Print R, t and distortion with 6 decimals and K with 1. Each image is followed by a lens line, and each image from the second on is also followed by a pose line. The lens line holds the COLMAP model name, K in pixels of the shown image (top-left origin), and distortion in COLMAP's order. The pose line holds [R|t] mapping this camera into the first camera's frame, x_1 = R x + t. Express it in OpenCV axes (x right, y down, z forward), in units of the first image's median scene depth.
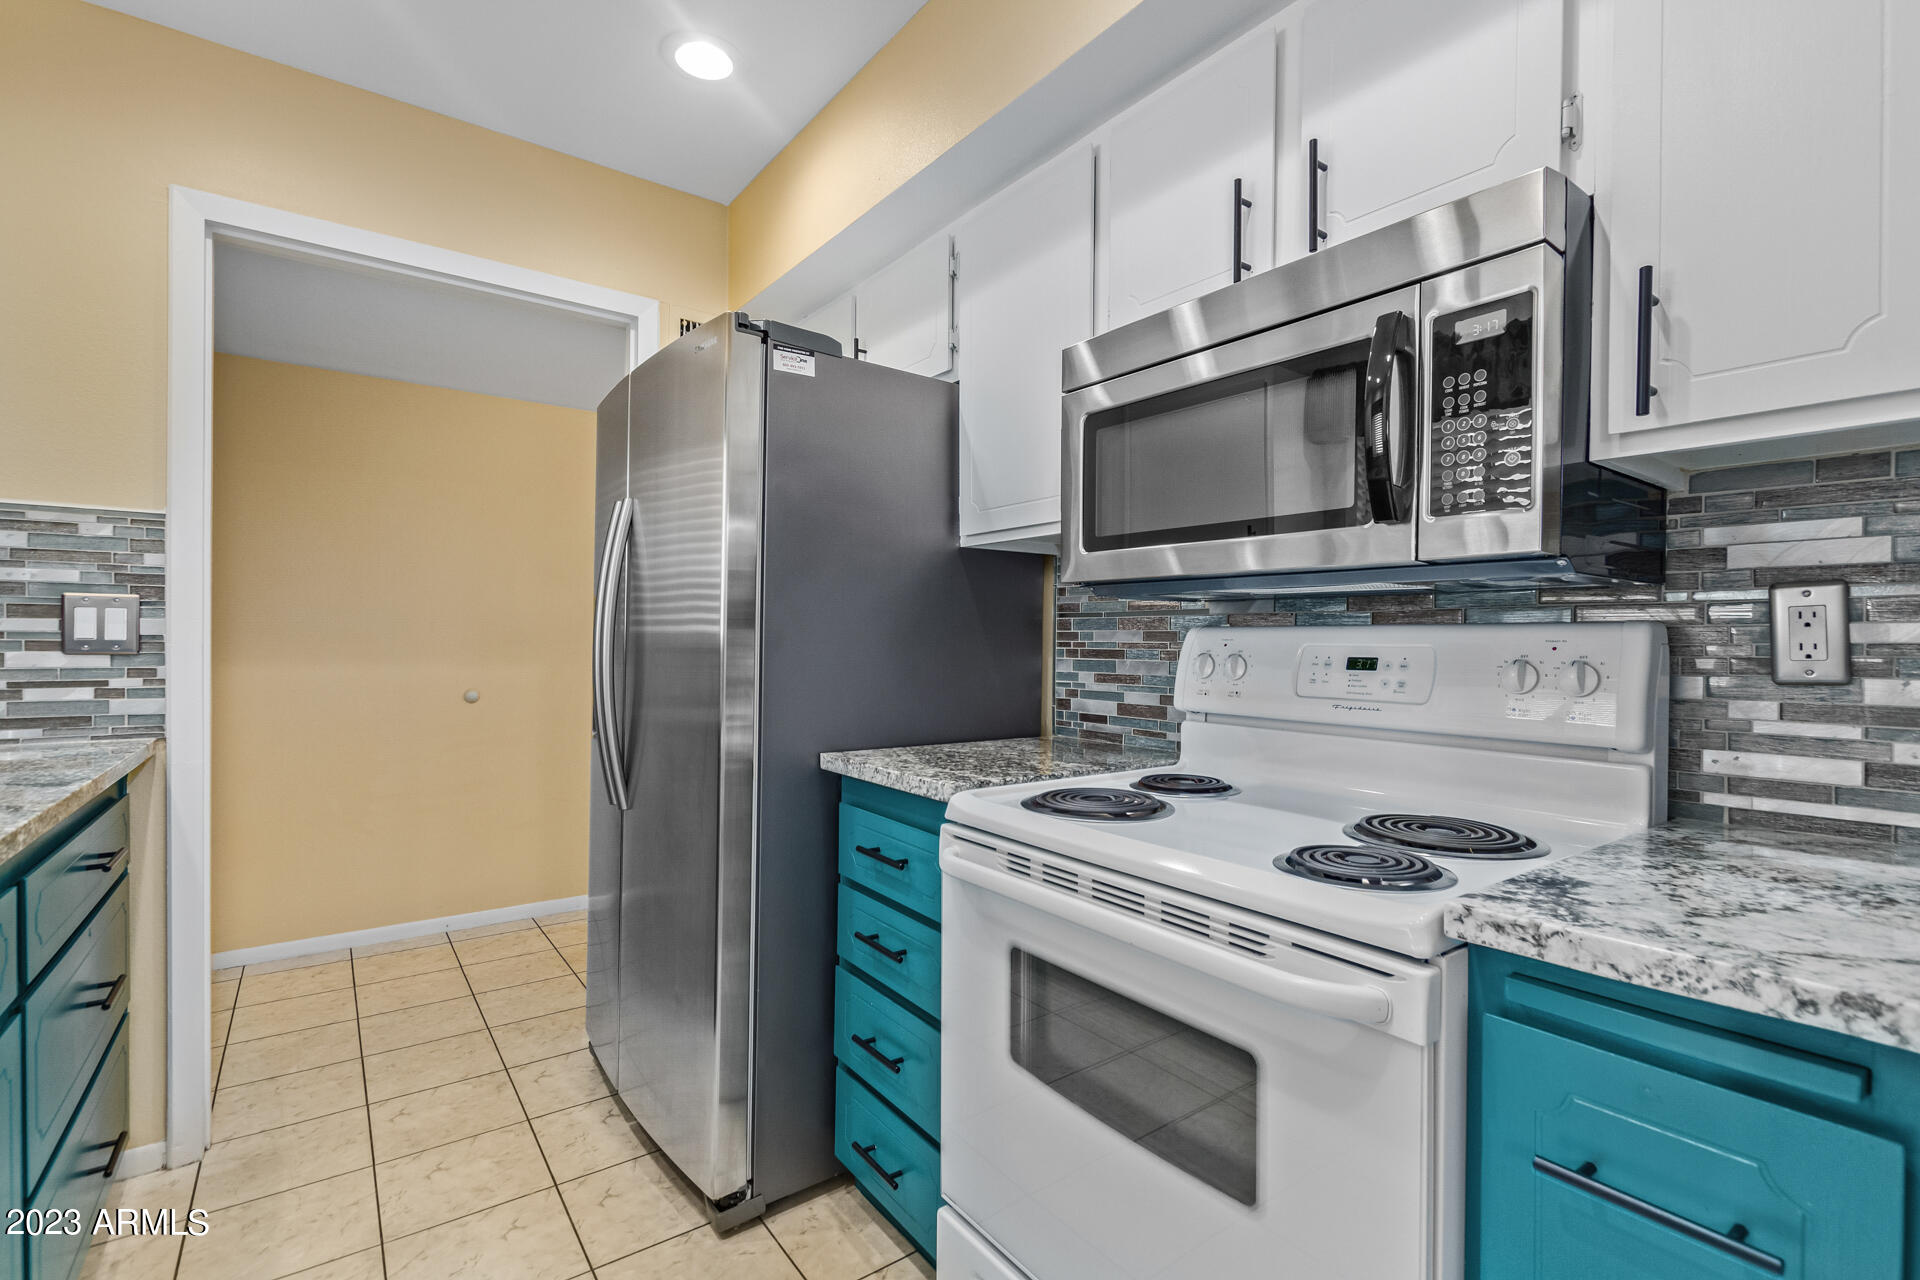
lens RADIAL K [[789.6, 0, 1128.5], [0, 789.6, 673.2], [0, 0, 1]] dist [0.008550, -0.000630]
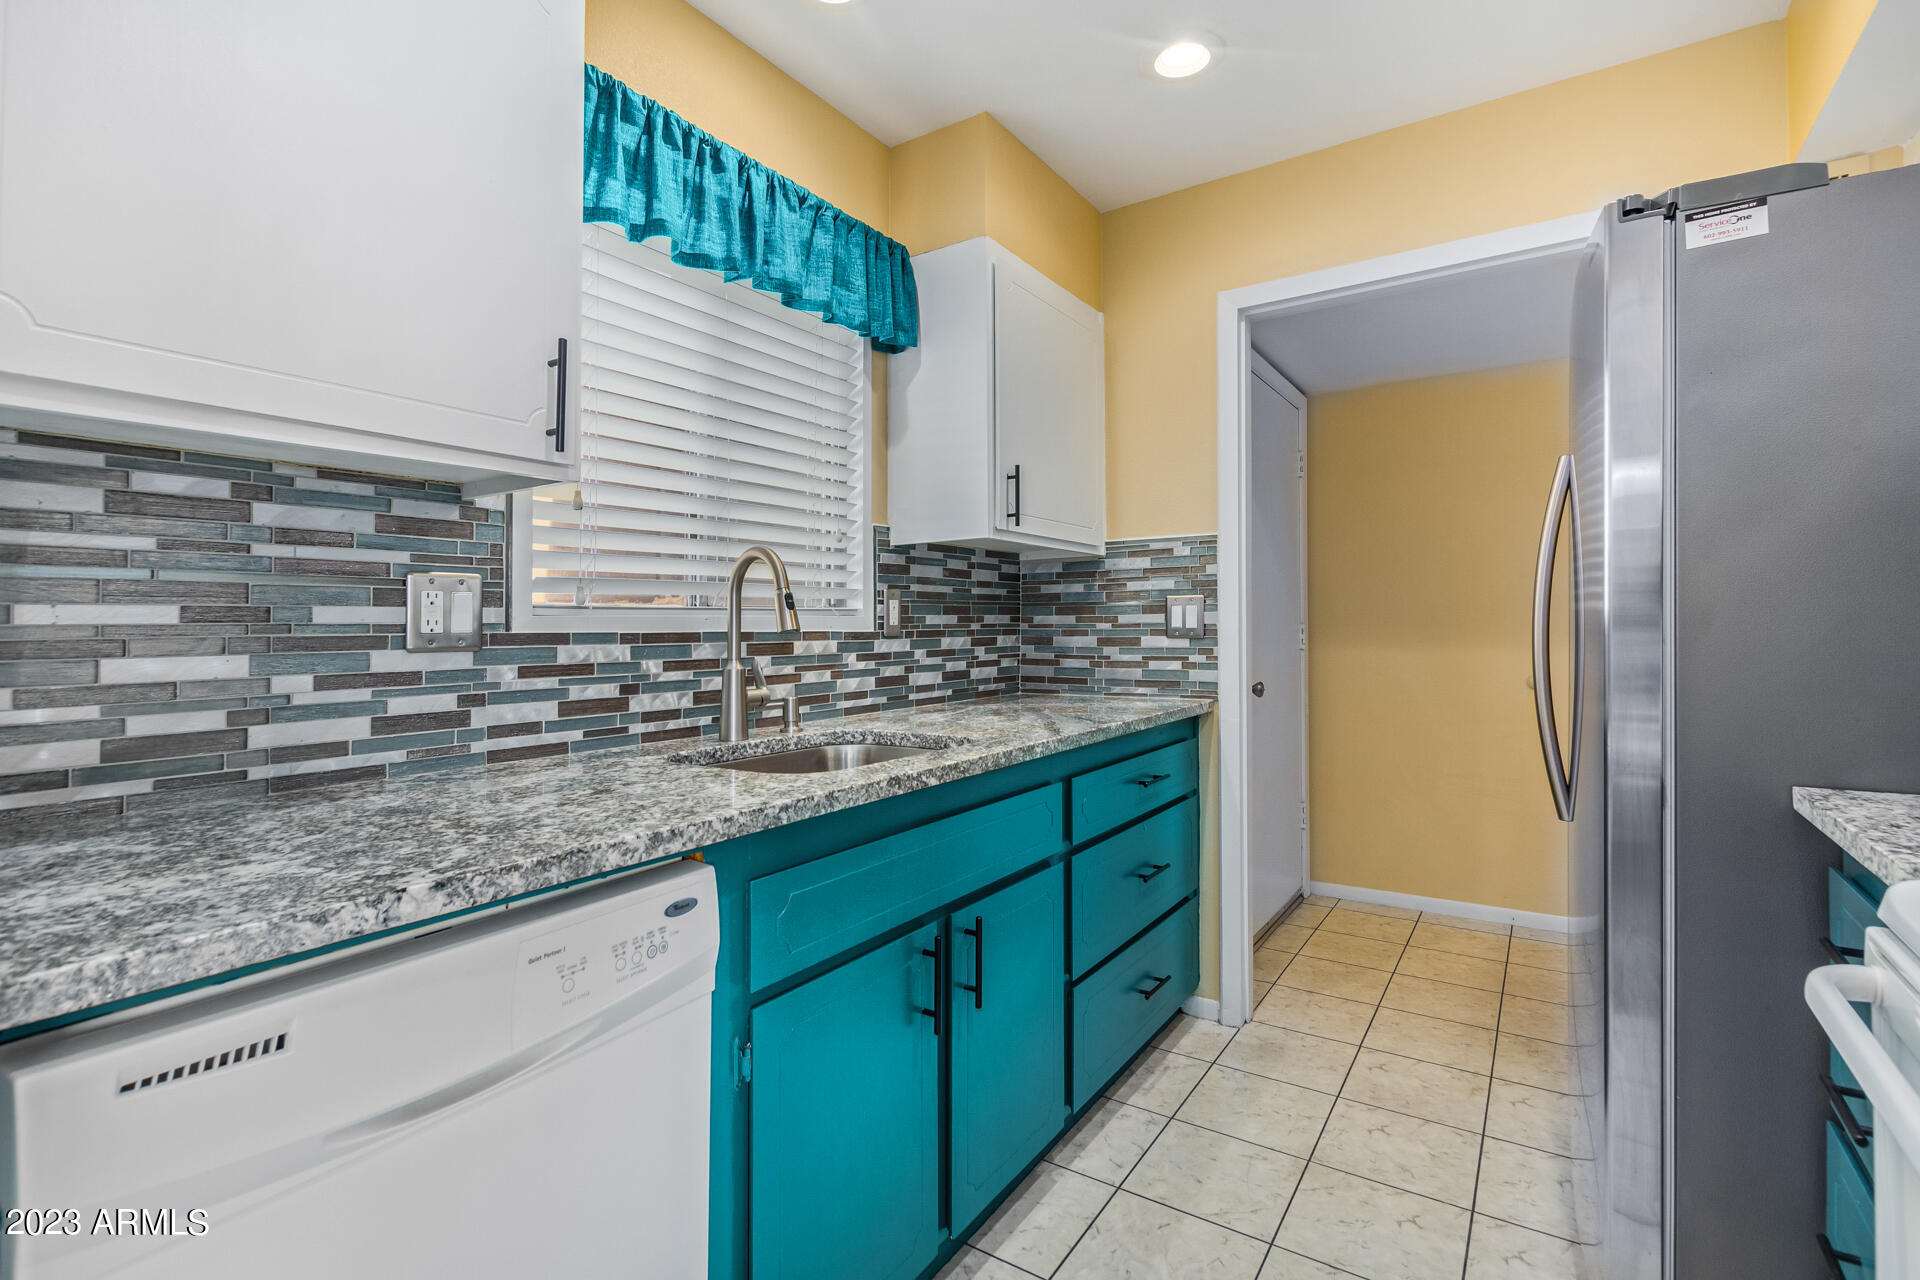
lens RADIAL K [[1008.8, 0, 1079.8], [0, 1008.8, 637.1], [0, 0, 1]] dist [0.010283, -0.000245]
pose [[0.320704, -0.000706, -0.947179, 0.267470], [-0.023846, 0.999677, -0.008819, -0.003777], [0.946879, 0.025415, 0.320584, 0.181430]]
